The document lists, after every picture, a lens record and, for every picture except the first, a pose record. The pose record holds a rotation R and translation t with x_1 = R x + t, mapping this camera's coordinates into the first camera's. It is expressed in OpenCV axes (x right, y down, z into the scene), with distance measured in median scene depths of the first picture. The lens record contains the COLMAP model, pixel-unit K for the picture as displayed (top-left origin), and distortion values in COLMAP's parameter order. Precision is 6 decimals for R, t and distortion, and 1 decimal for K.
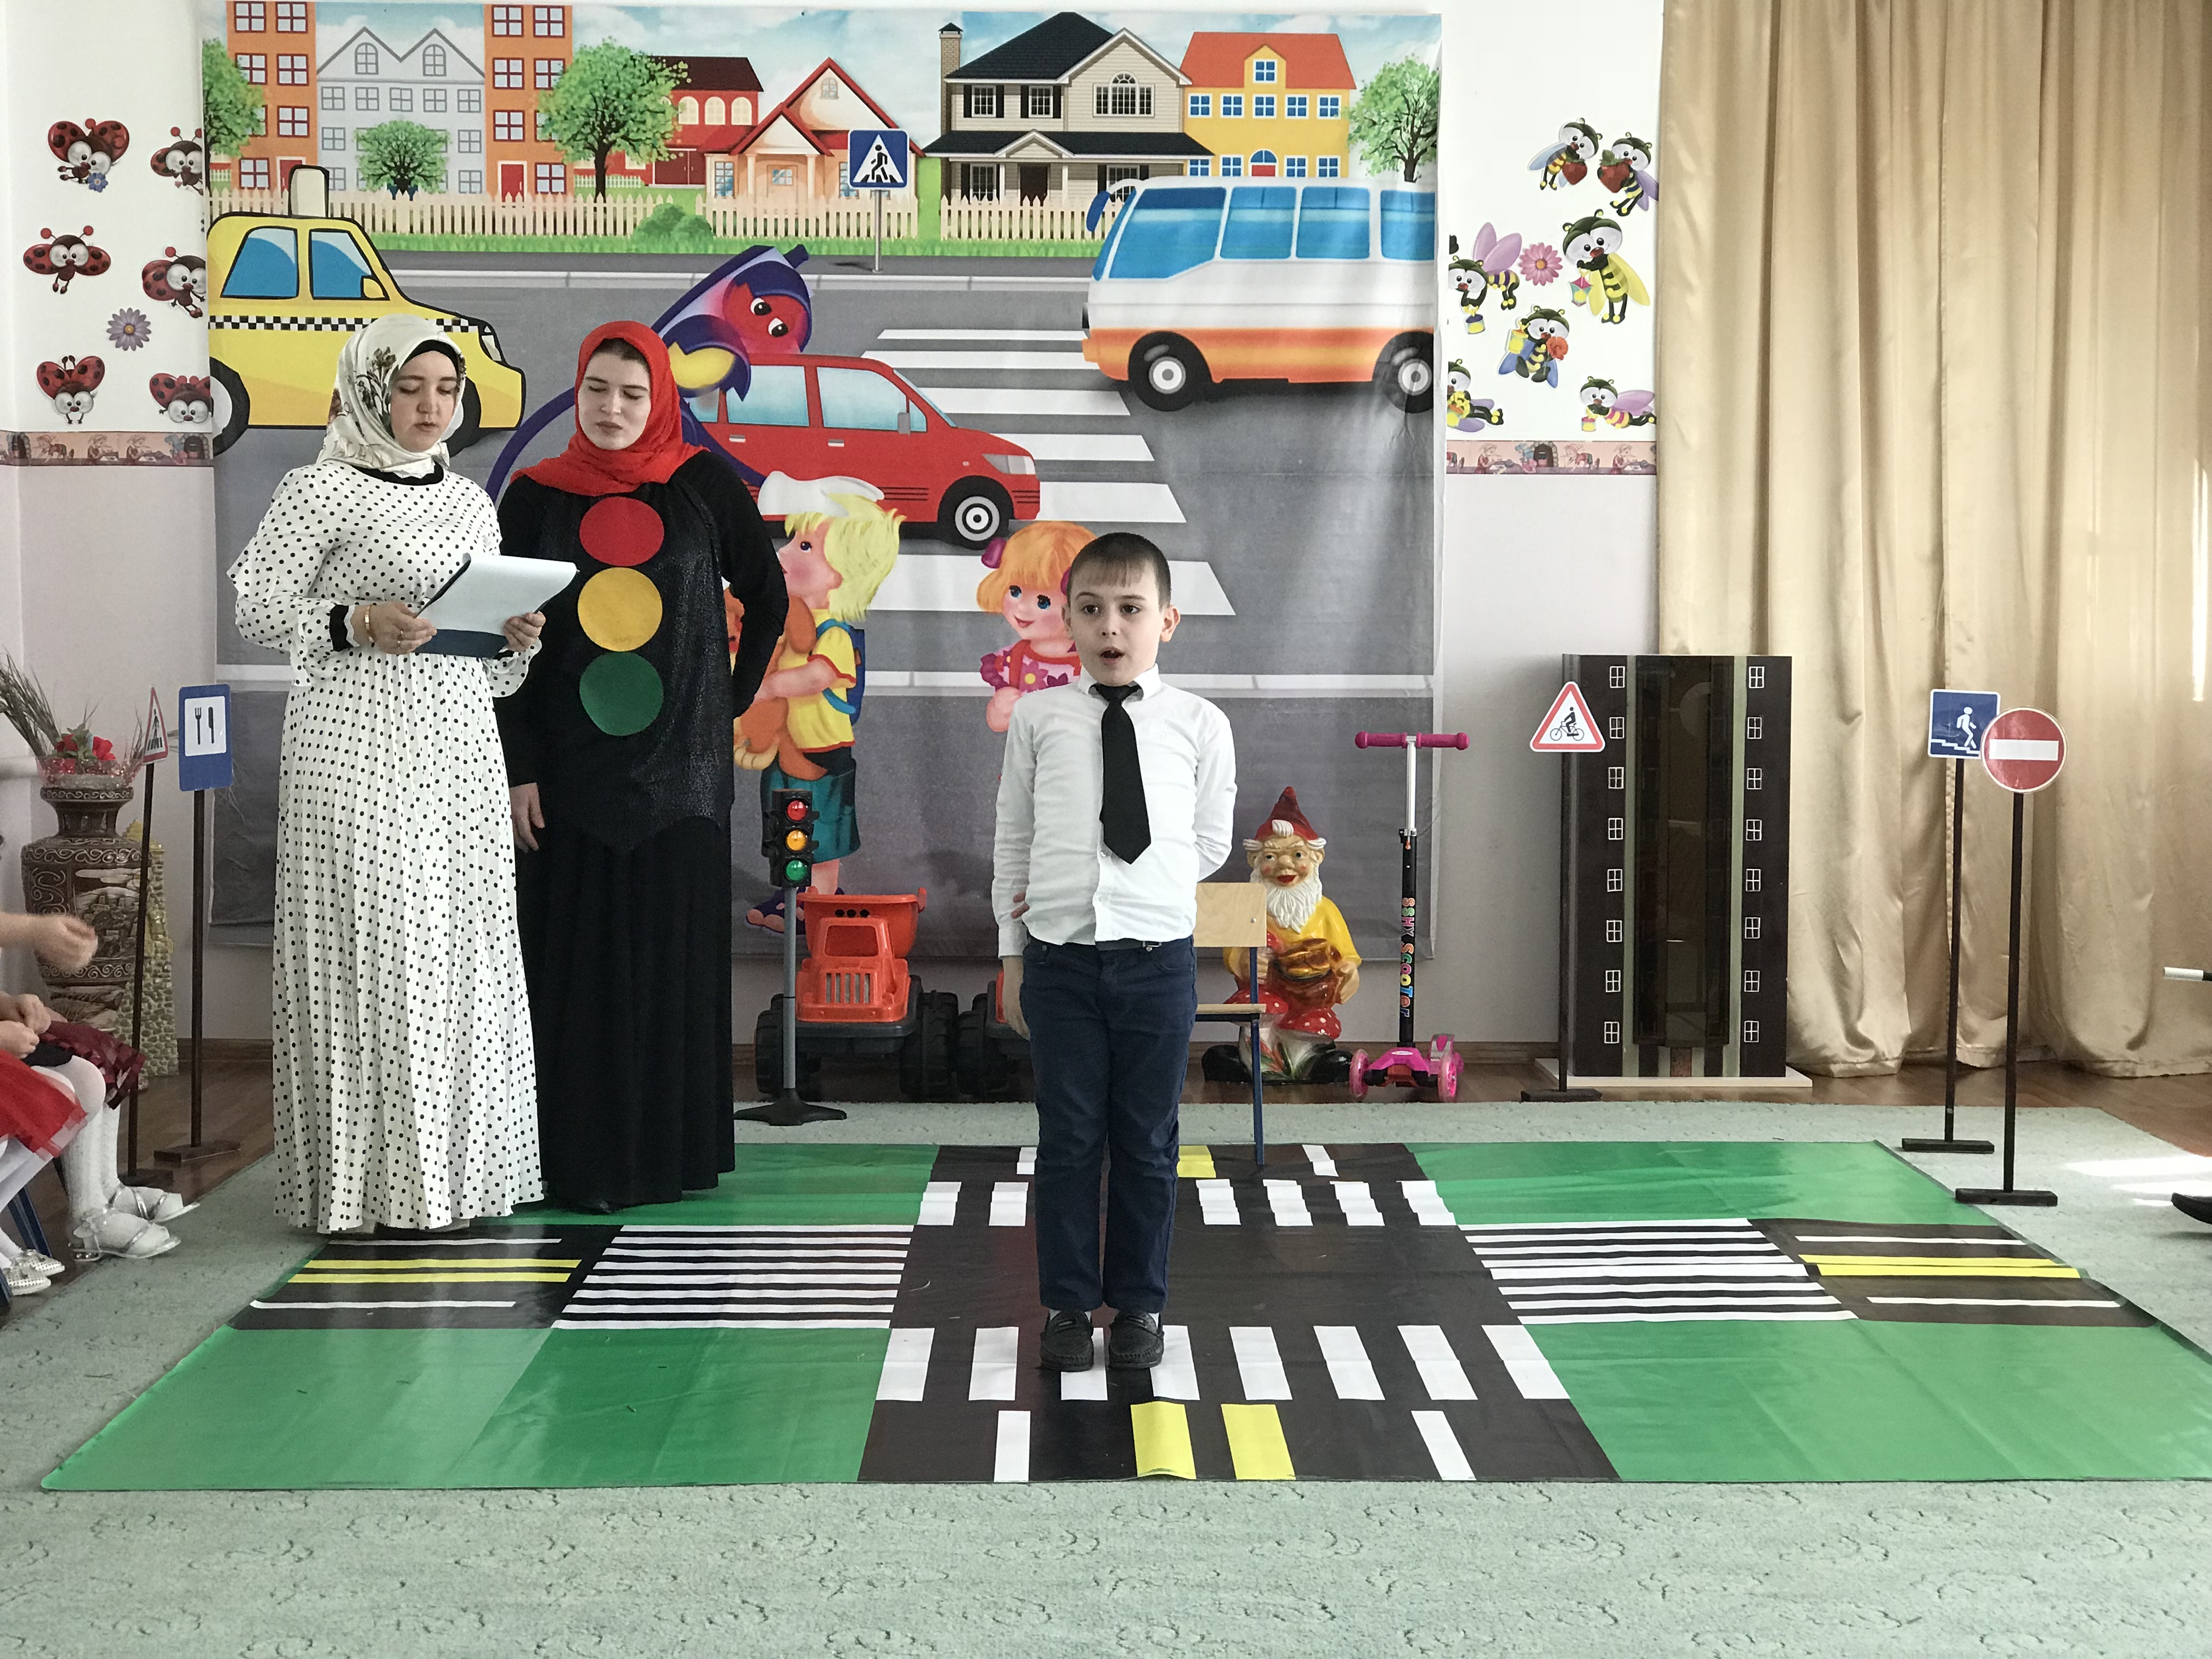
lens RADIAL K [[3704.5, 0, 1116.6], [0, 3704.5, 801.7], [0, 0, 1]] dist [0.049660, 0.000000]
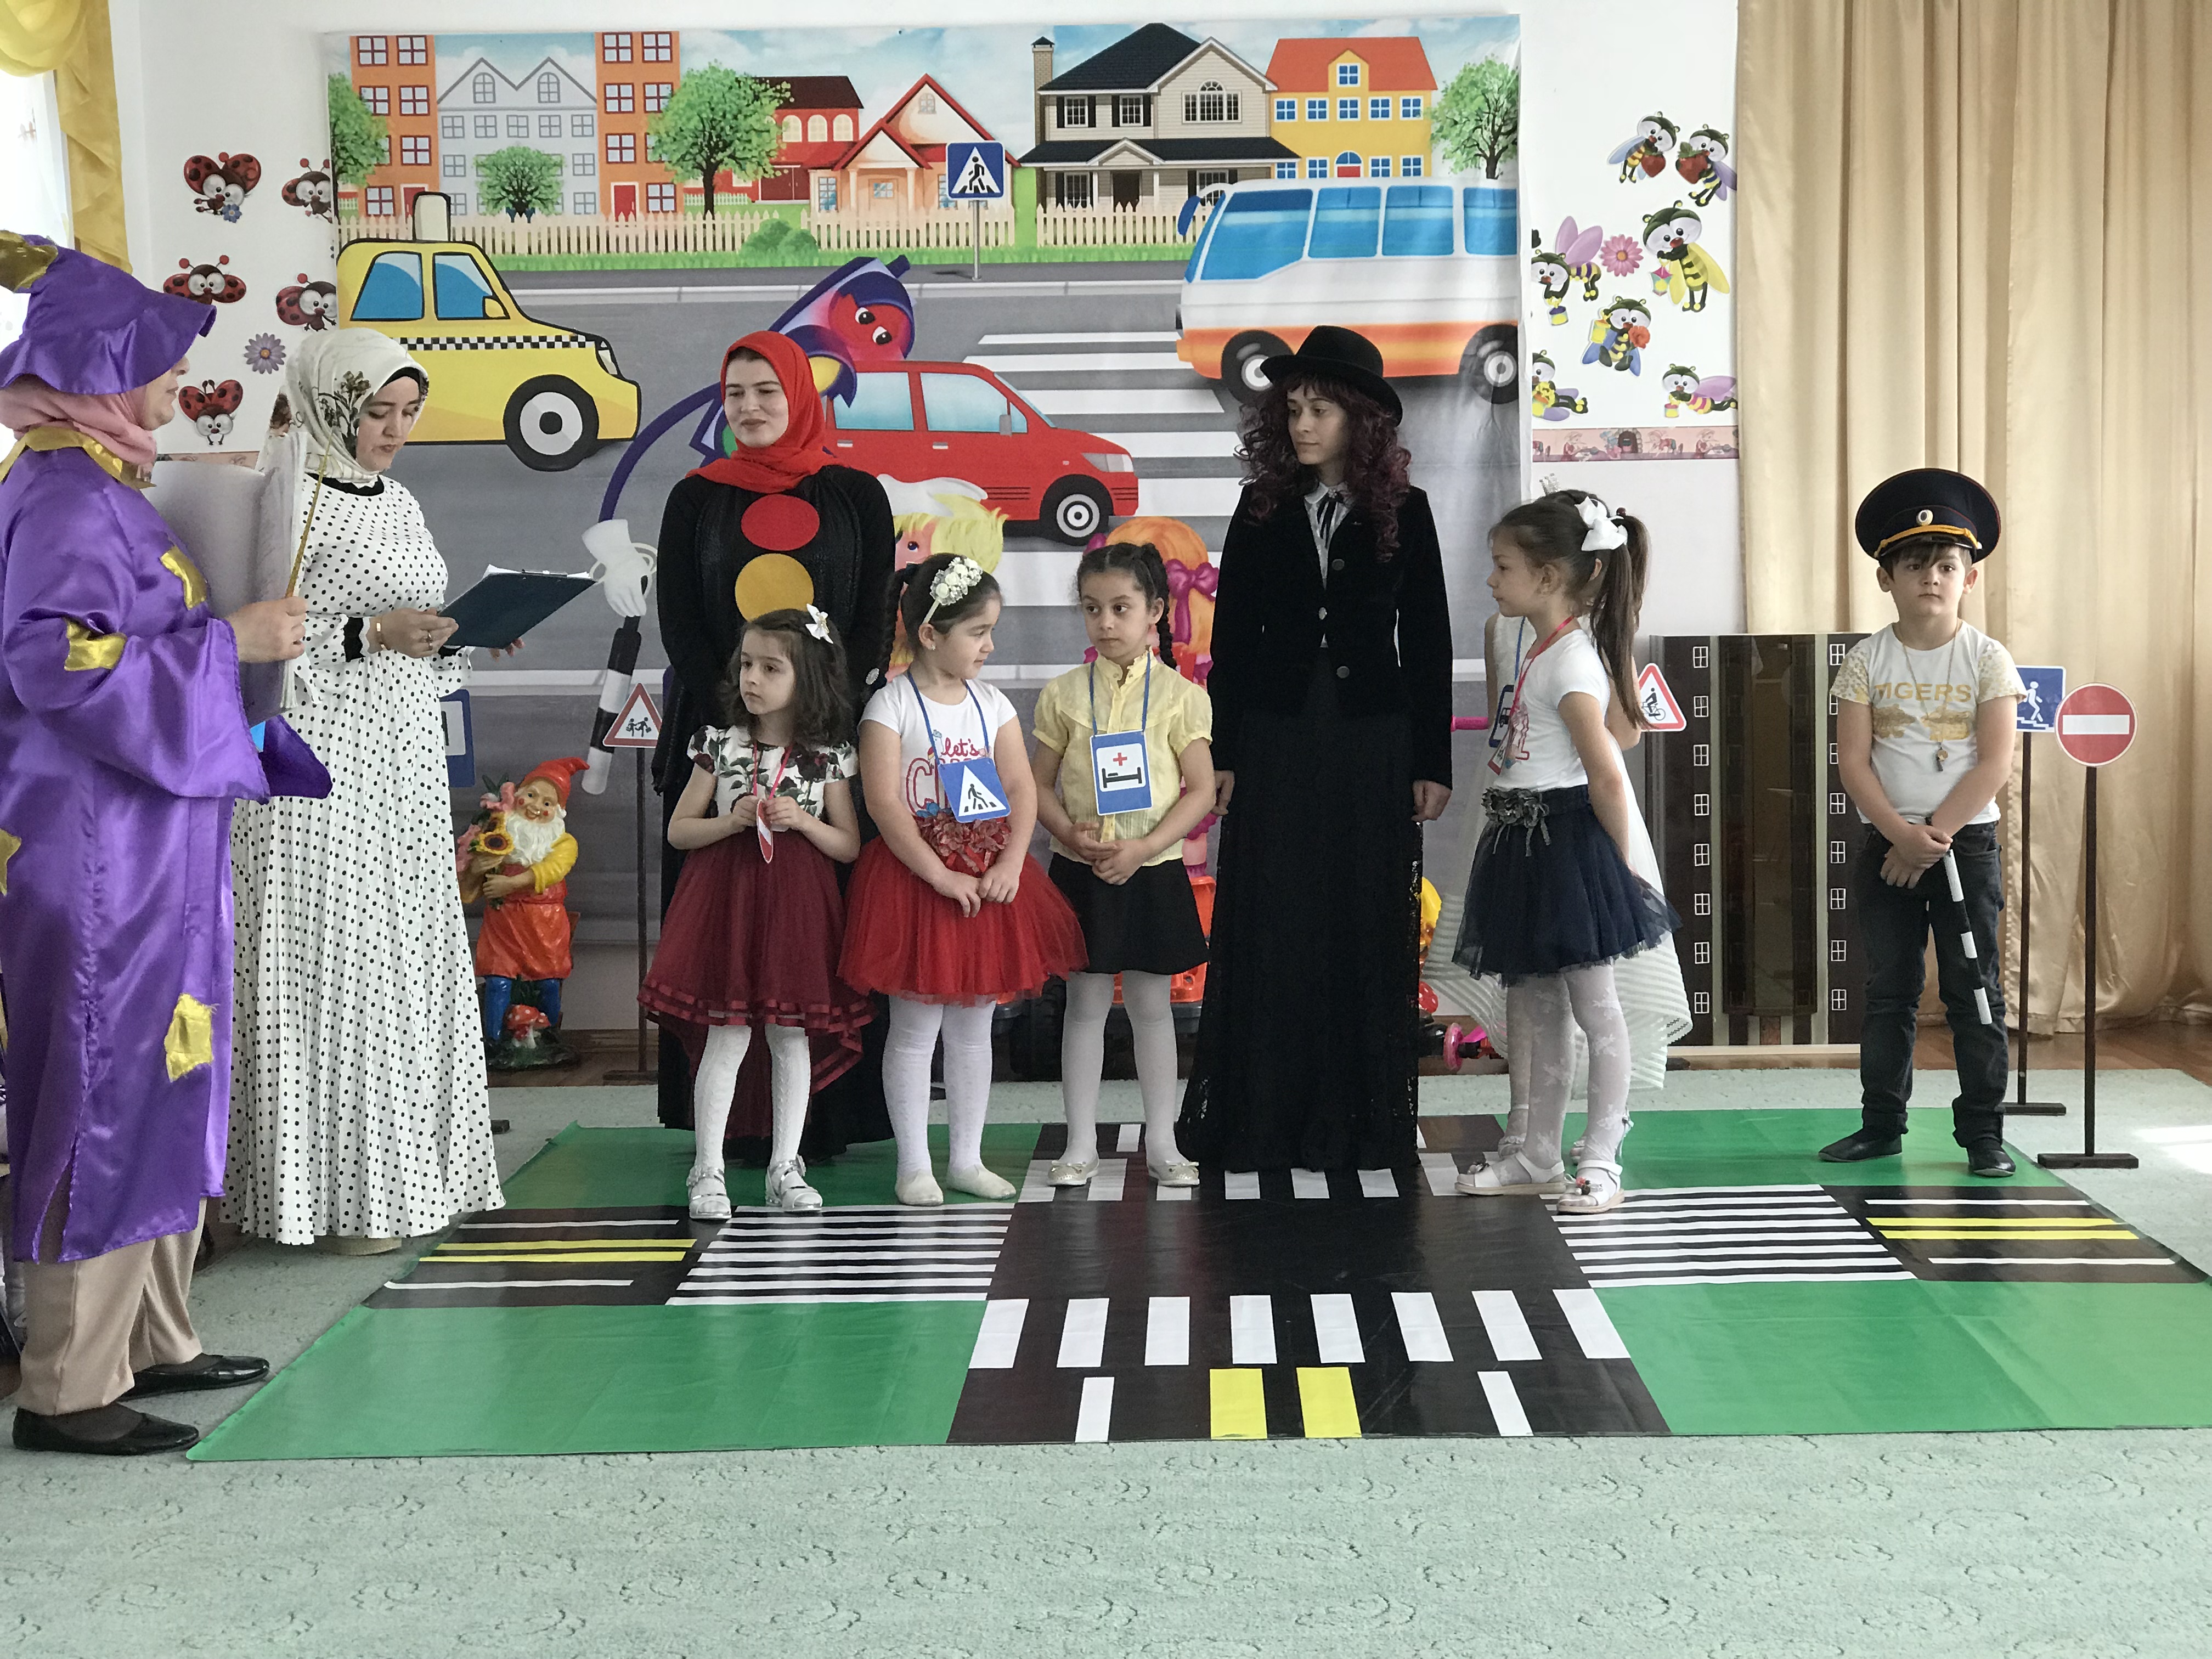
lens RADIAL K [[3704.5, 0, 1109.4], [0, 3704.5, 814.6], [0, 0, 1]] dist [0.049660, 0.000000]
pose [[0.998710, -0.018347, -0.047340, 0.018773], [0.018831, 0.999775, 0.009803, -0.003075], [0.047149, -0.010682, 0.998831, -0.033832]]
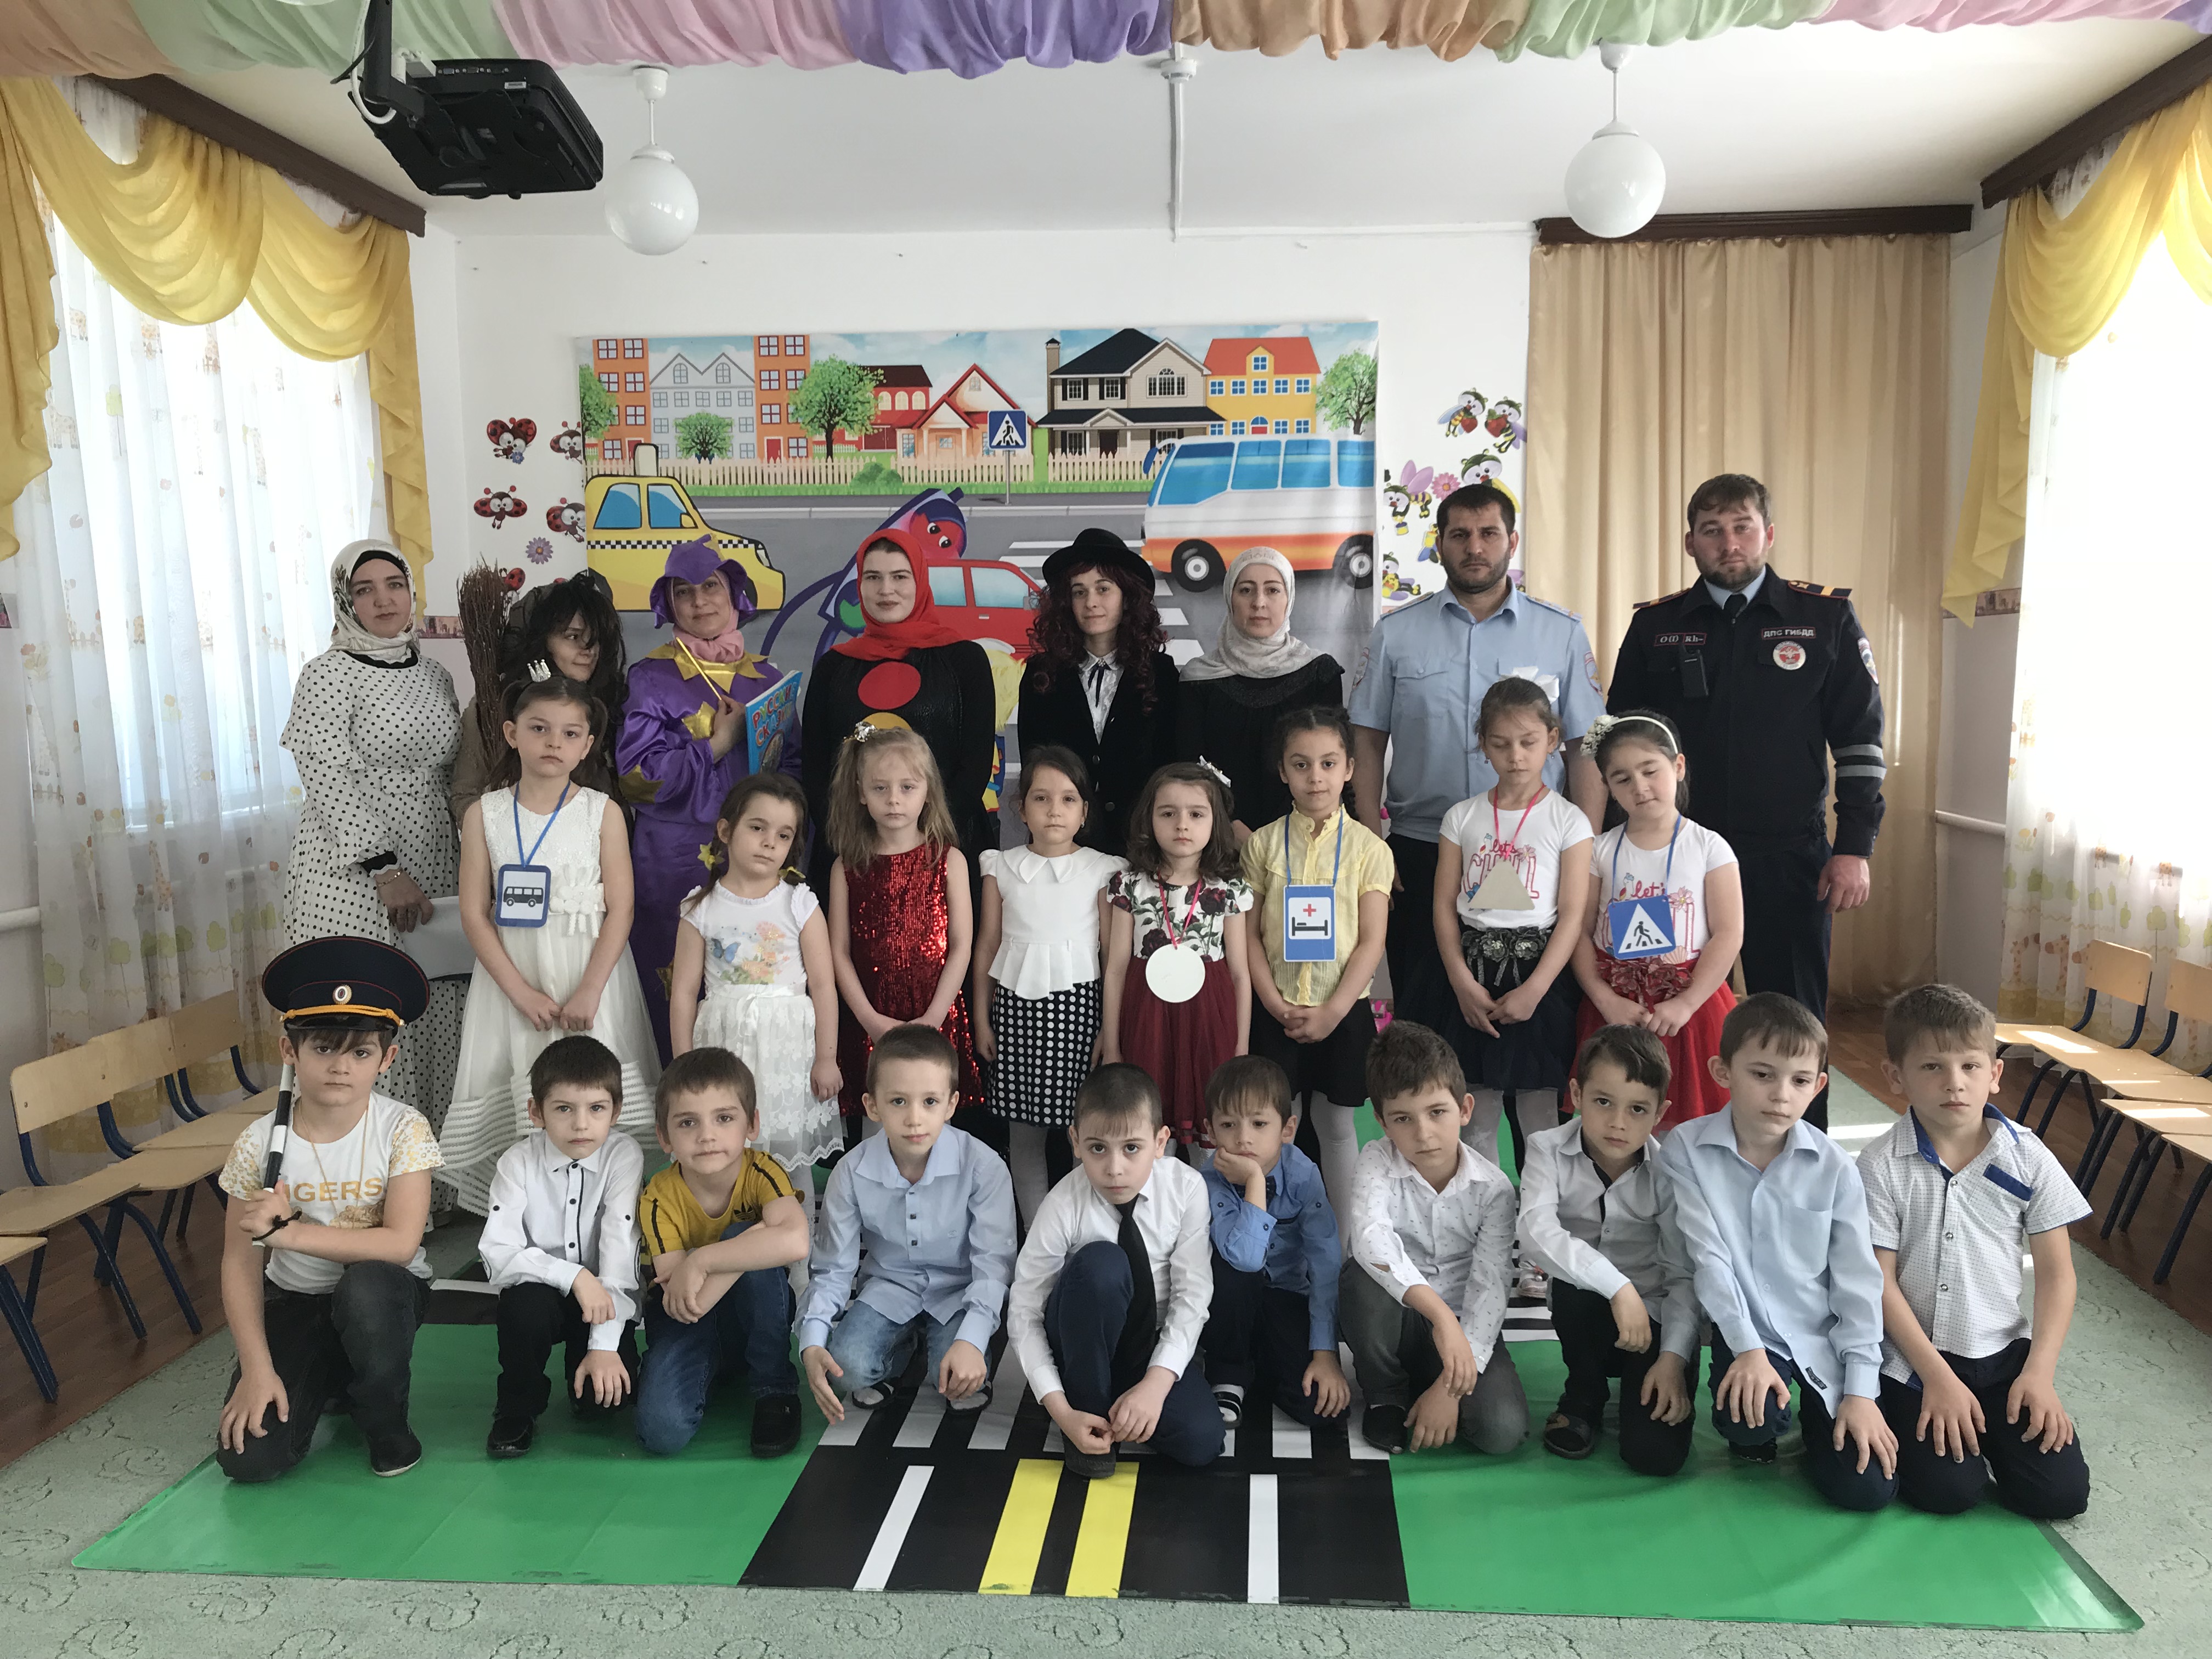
lens RADIAL K [[1839.7, 0, 1088.5], [0, 1839.7, 843.4], [0, 0, 1]] dist [0.048056, -0.065981]
pose [[0.994370, -0.004114, -0.105881, 0.049348], [0.009366, 0.998747, 0.049154, -0.039214], [0.105546, -0.049869, 0.993163, 0.236980]]
